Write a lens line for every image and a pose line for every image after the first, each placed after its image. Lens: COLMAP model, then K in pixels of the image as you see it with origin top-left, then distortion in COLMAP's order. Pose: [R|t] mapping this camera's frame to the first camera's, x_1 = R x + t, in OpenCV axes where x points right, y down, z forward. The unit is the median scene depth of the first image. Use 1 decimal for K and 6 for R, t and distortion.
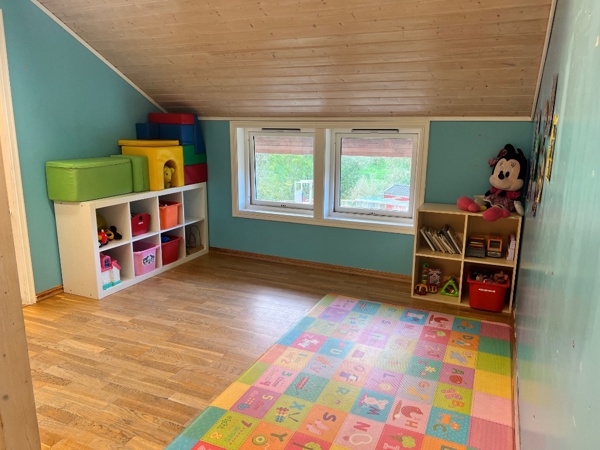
lens RADIAL K [[457.8, 0, 300.0], [0, 457.8, 225.0], [0, 0, 1]] dist [0.068521, 0.001062]
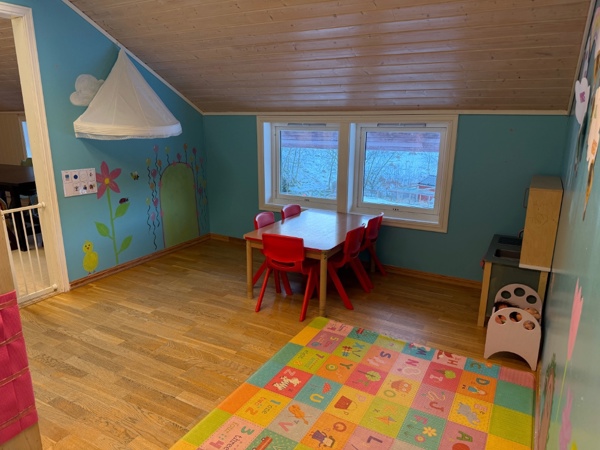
lens RADIAL K [[422.8, 0, 300.5], [0, 422.8, 229.5], [0, 0, 1]] dist [0.053174, -0.060397]
pose [[0.996157, 0.018231, -0.085672, 0.041769], [-0.014832, 0.999084, 0.040138, -0.020730], [0.086325, -0.038713, 0.995515, 0.095349]]
